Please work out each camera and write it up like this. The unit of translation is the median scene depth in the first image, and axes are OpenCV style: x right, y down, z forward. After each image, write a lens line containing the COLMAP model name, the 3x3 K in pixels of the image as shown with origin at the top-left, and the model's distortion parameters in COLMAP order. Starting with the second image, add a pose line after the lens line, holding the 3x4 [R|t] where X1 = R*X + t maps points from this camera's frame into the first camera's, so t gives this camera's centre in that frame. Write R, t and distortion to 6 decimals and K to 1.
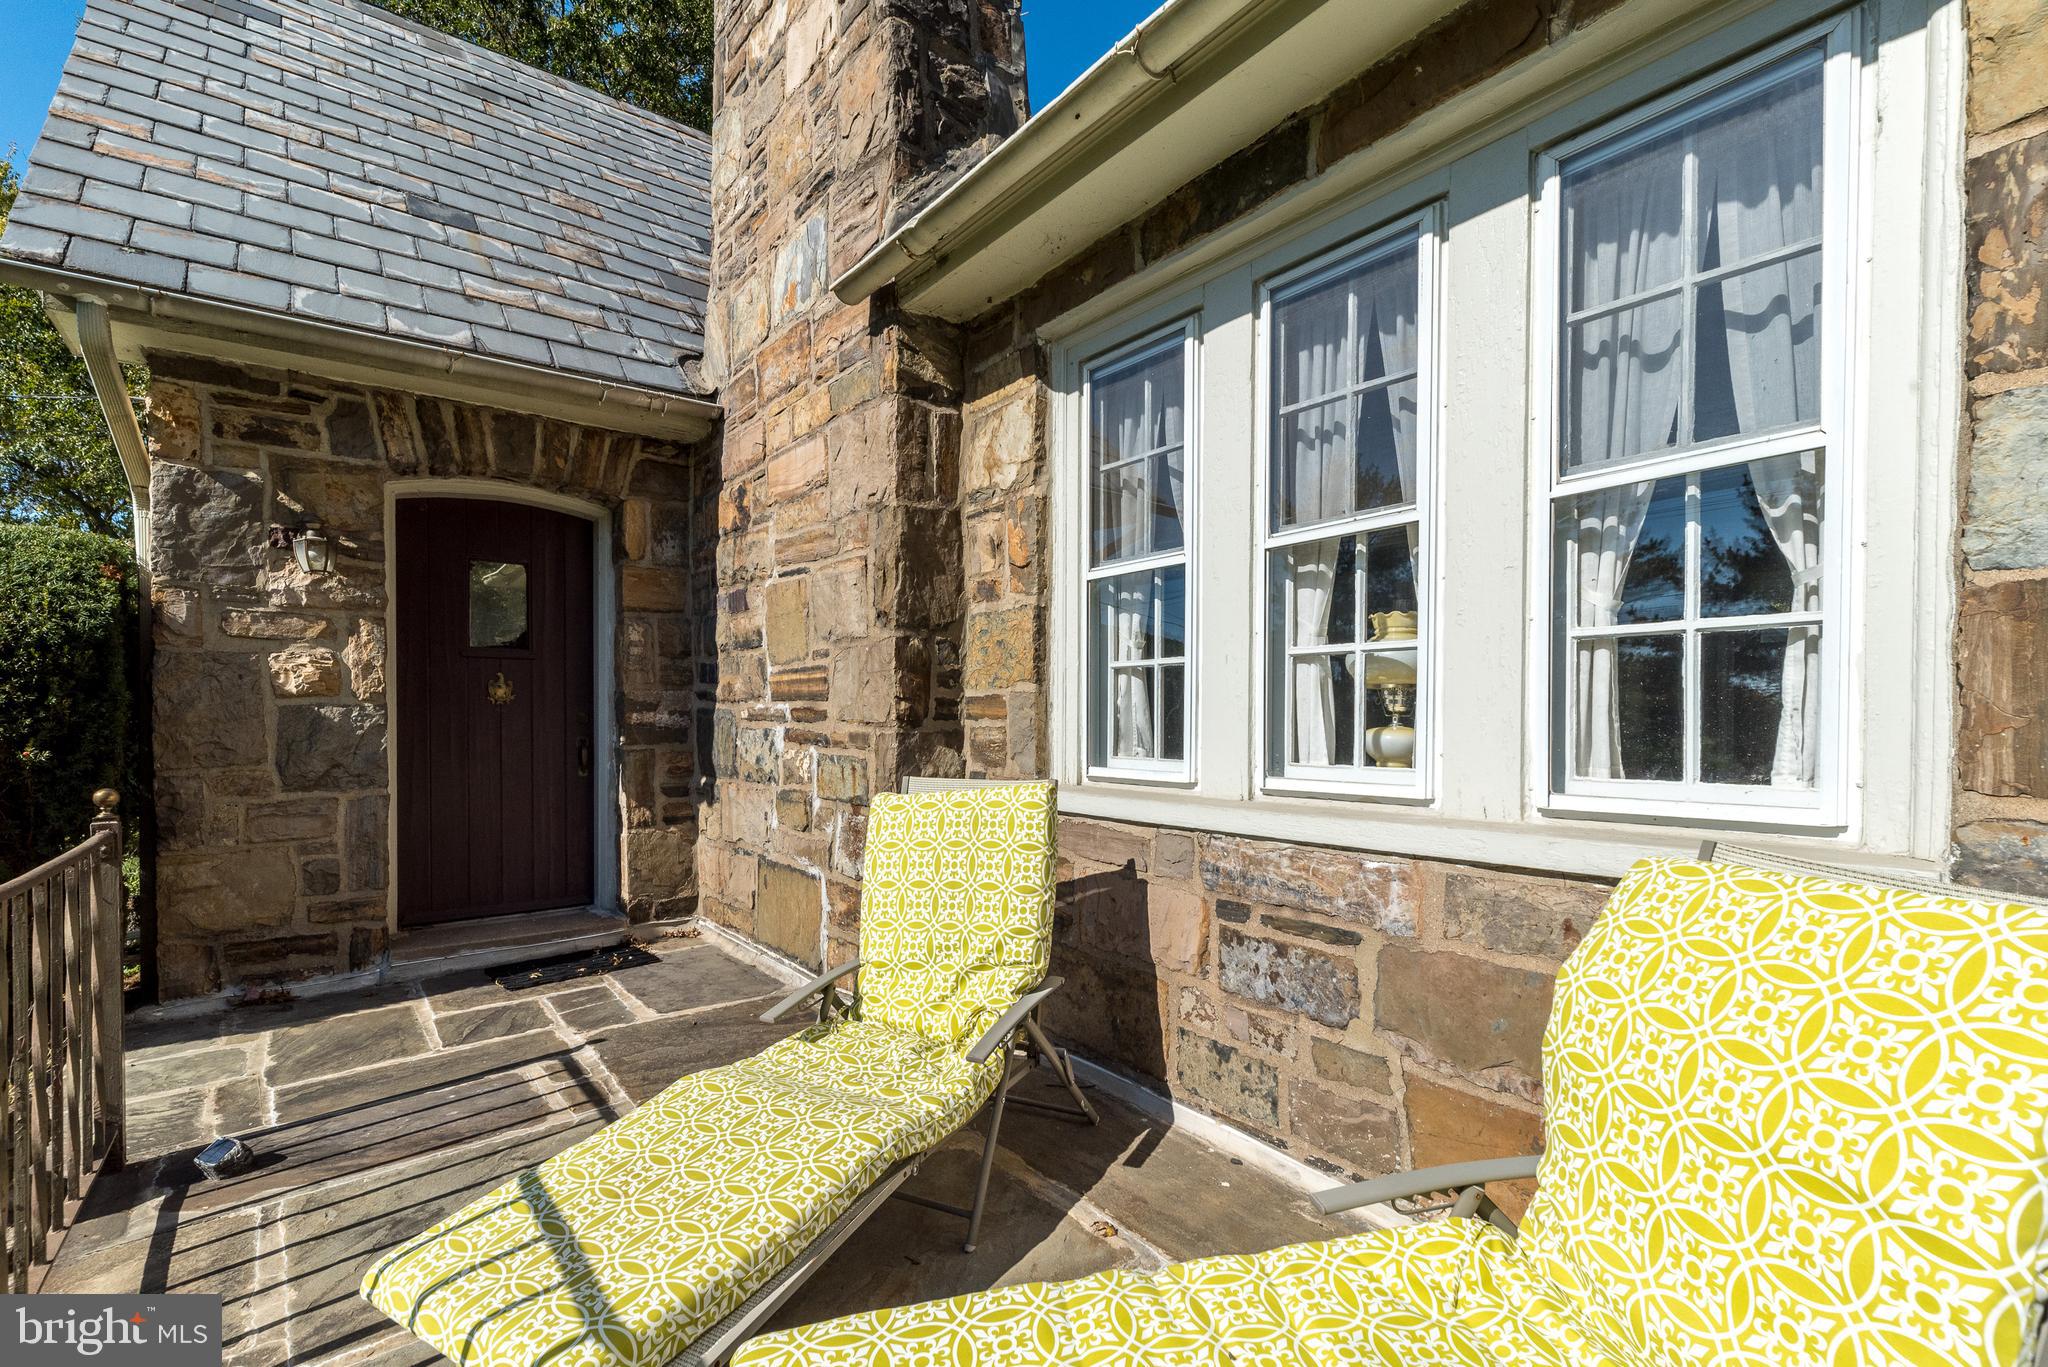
lens RADIAL K [[900.0, 0, 960.3], [0, 900.0, 729.9], [0, 0, 1]] dist [0.010227, 0.001266]
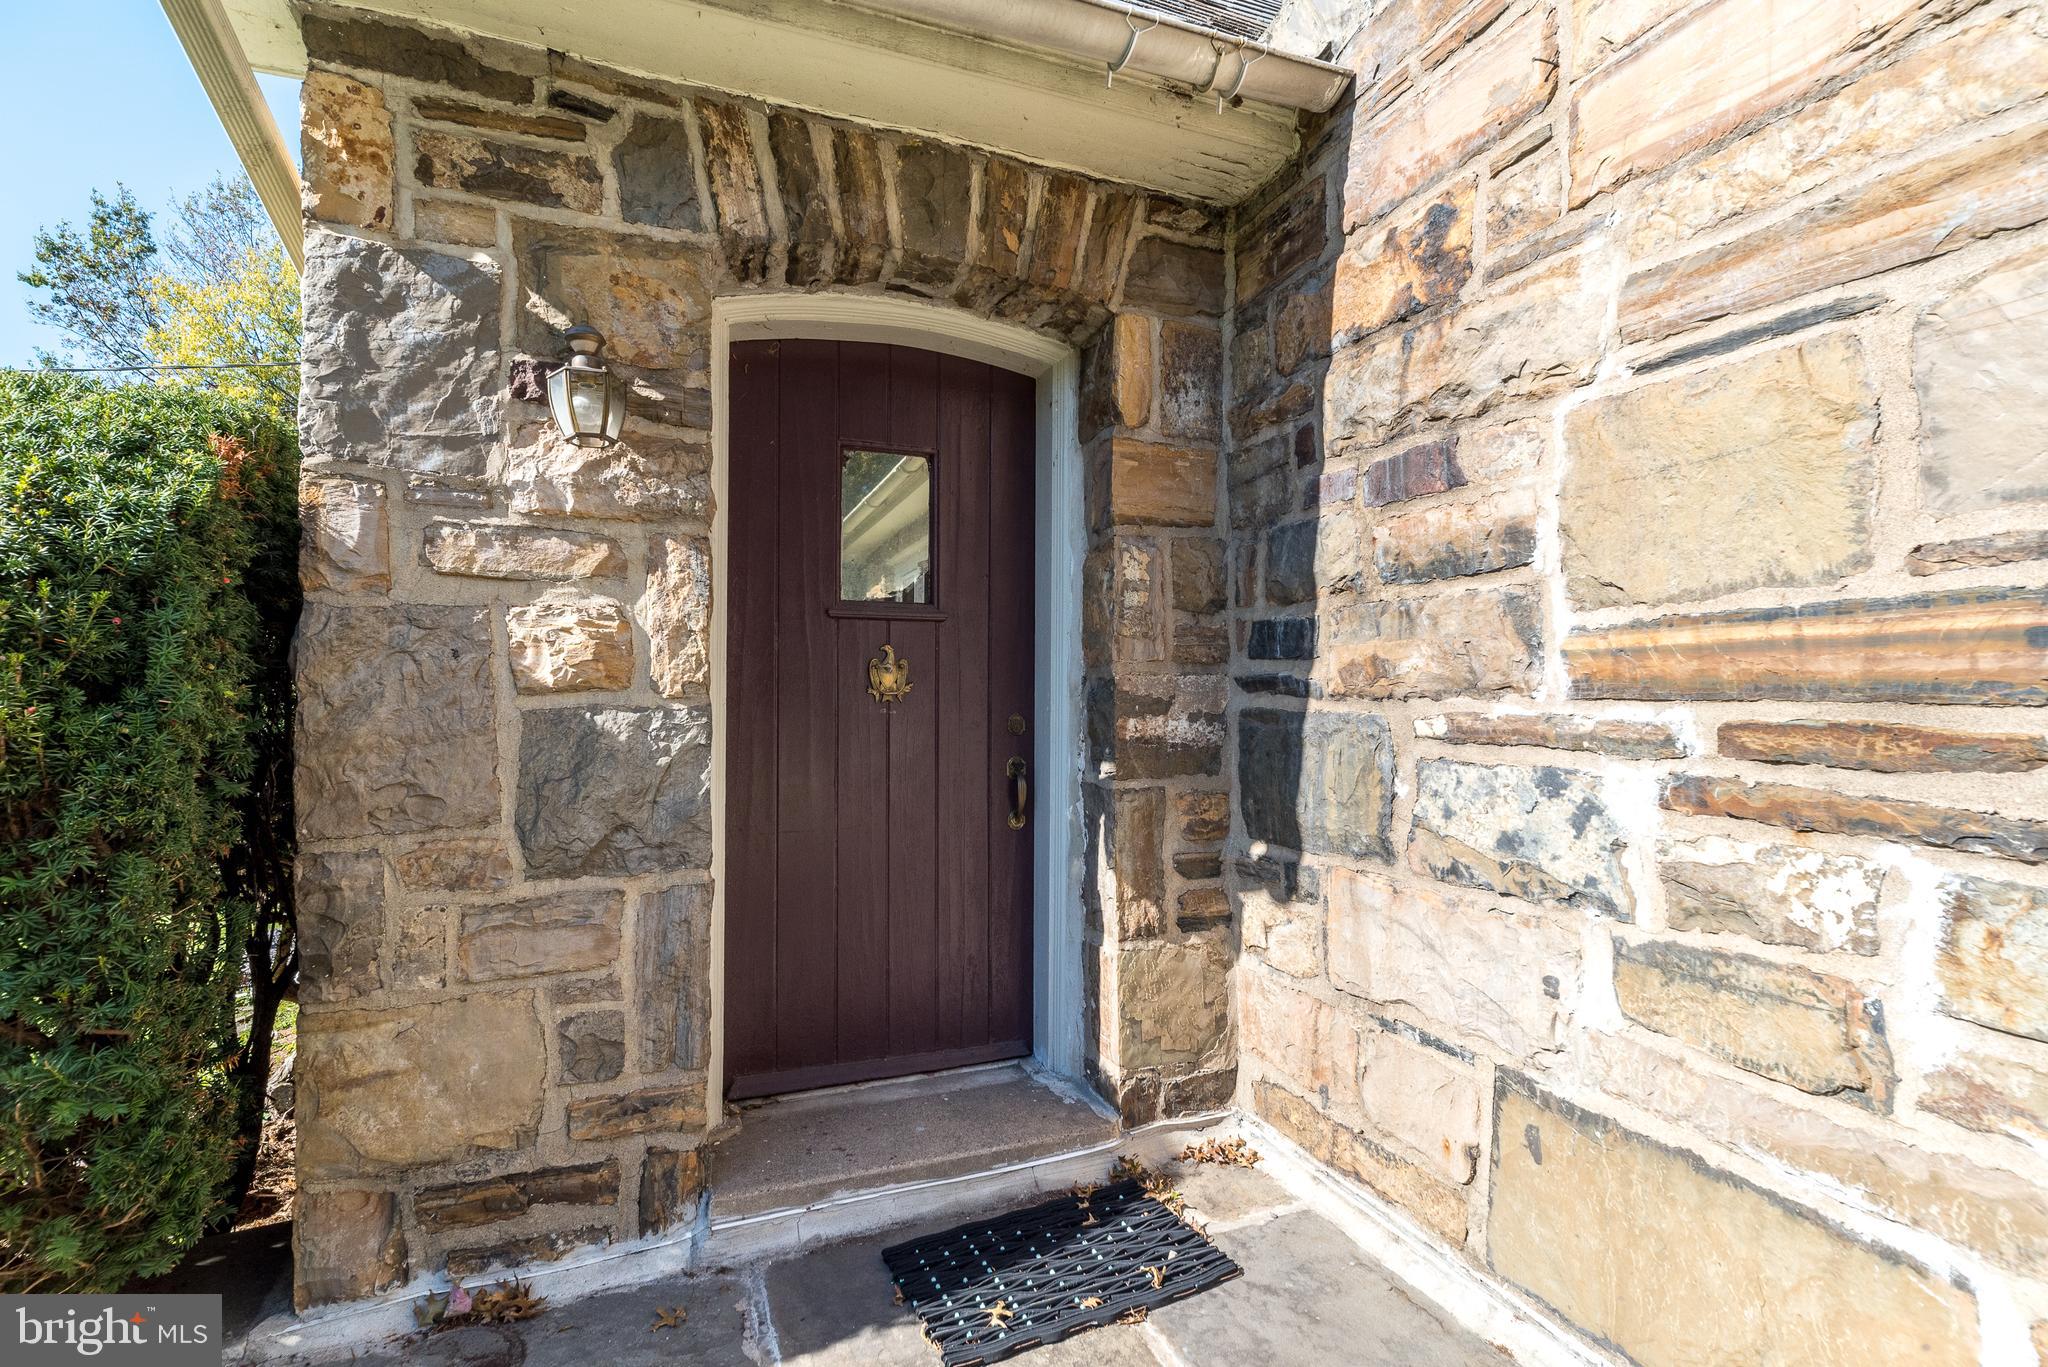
lens RADIAL K [[900.0, 0, 1018.2], [0, 900.0, 687.0], [0, 0, 1]] dist [0.010227, 0.001266]
pose [[0.973174, -0.003465, -0.230044, -0.351564], [-0.002975, 0.999613, -0.027642, -0.025490], [0.230050, 0.027585, 0.972788, 0.549220]]
